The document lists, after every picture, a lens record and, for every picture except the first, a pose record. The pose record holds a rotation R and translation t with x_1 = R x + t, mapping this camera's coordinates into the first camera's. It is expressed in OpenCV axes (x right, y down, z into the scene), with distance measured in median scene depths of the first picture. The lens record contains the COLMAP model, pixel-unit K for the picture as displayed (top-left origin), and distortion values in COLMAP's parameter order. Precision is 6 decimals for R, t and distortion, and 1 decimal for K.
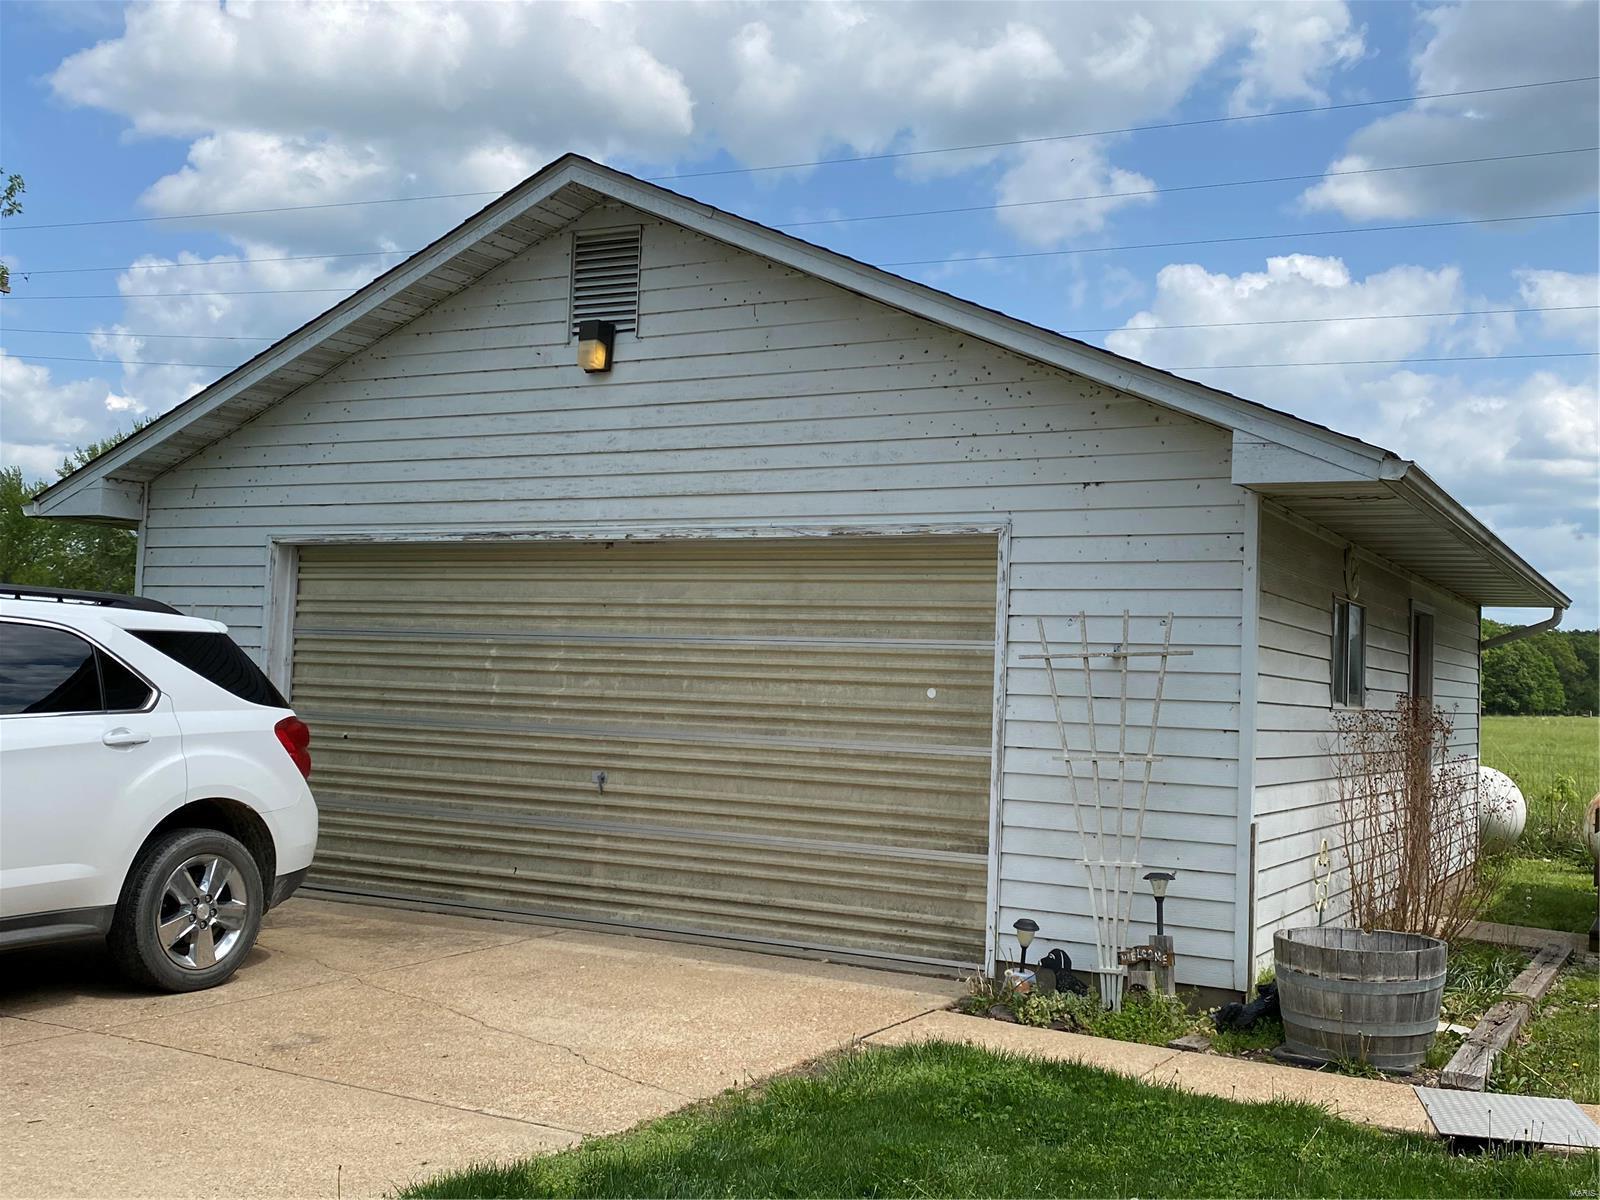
lens RADIAL K [[1647.6, 0, 800.0], [0, 1647.6, 600.0], [0, 0, 1]] dist [0.206413, -0.532455]
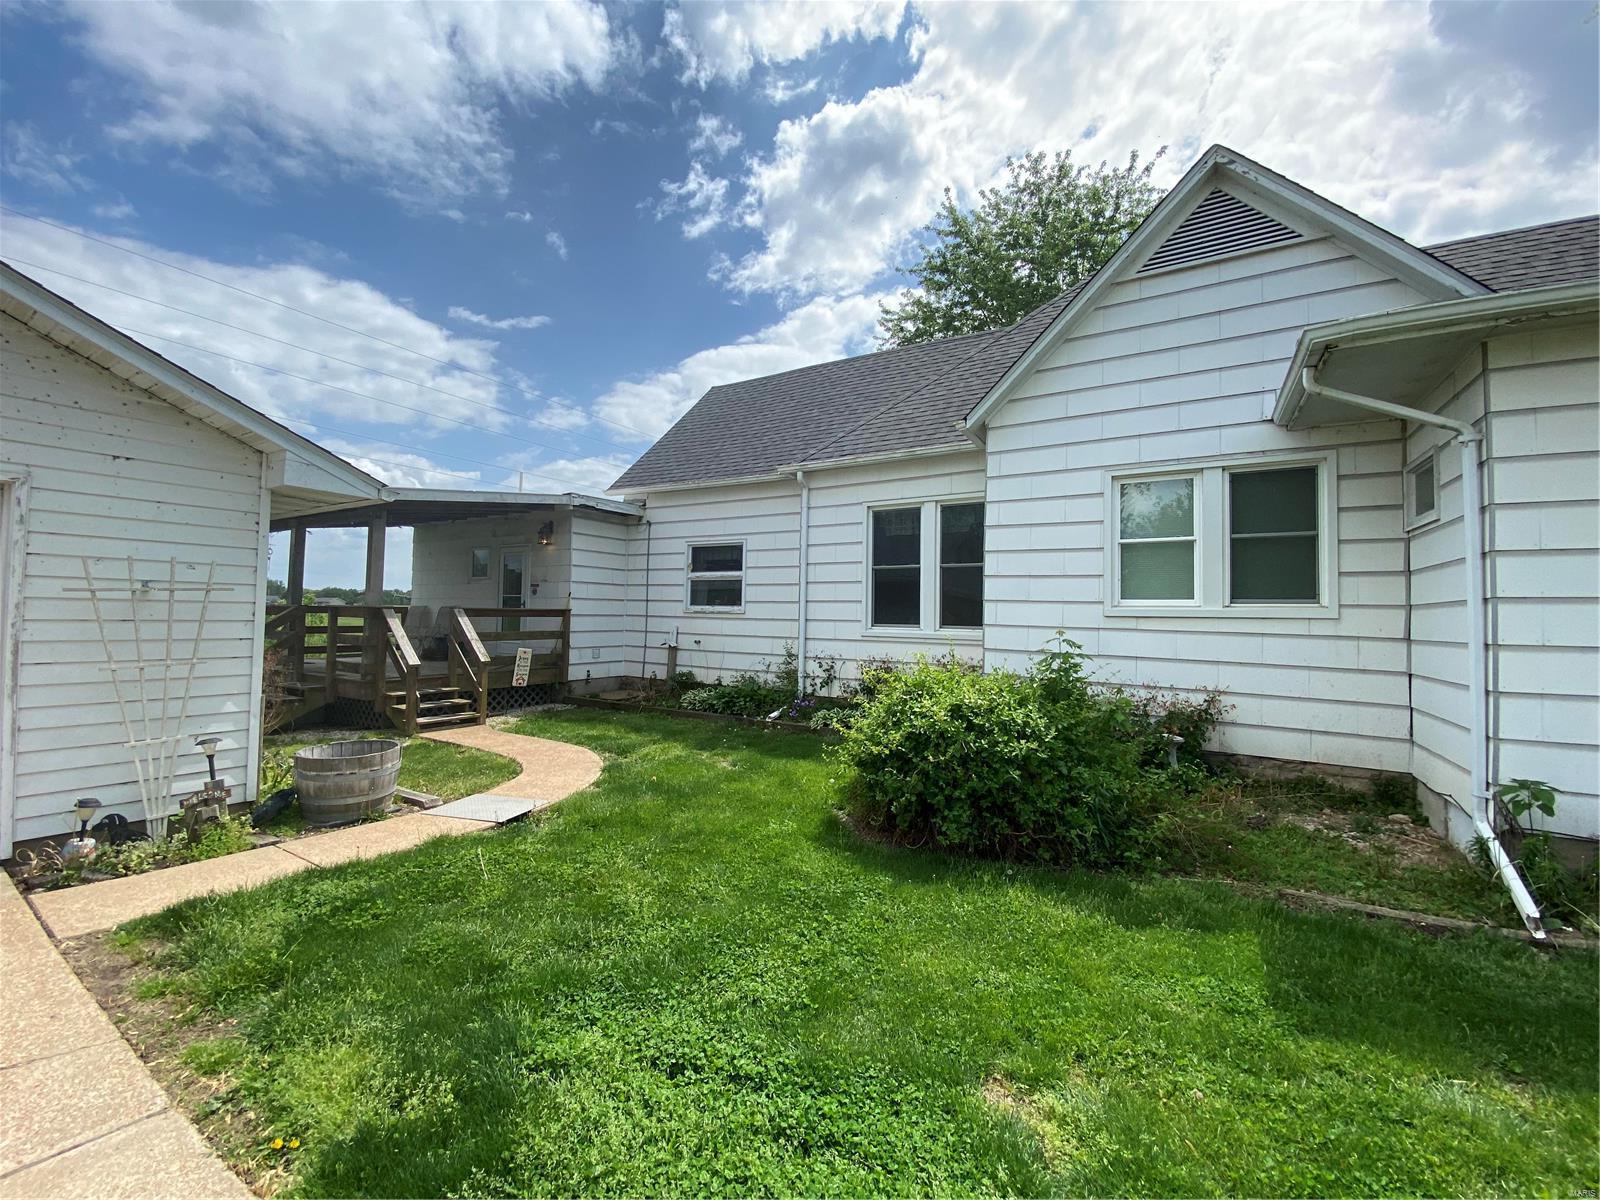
lens RADIAL K [[625.1, 0, 844.7], [0, 625.1, 596.1], [0, 0, 1]] dist [-0.000732, -0.008363]
pose [[0.025621, -0.000965, 0.999671, -0.307679], [-0.070777, 0.997488, 0.002777, -0.002684], [-0.997163, -0.070825, 0.025488, 0.422876]]
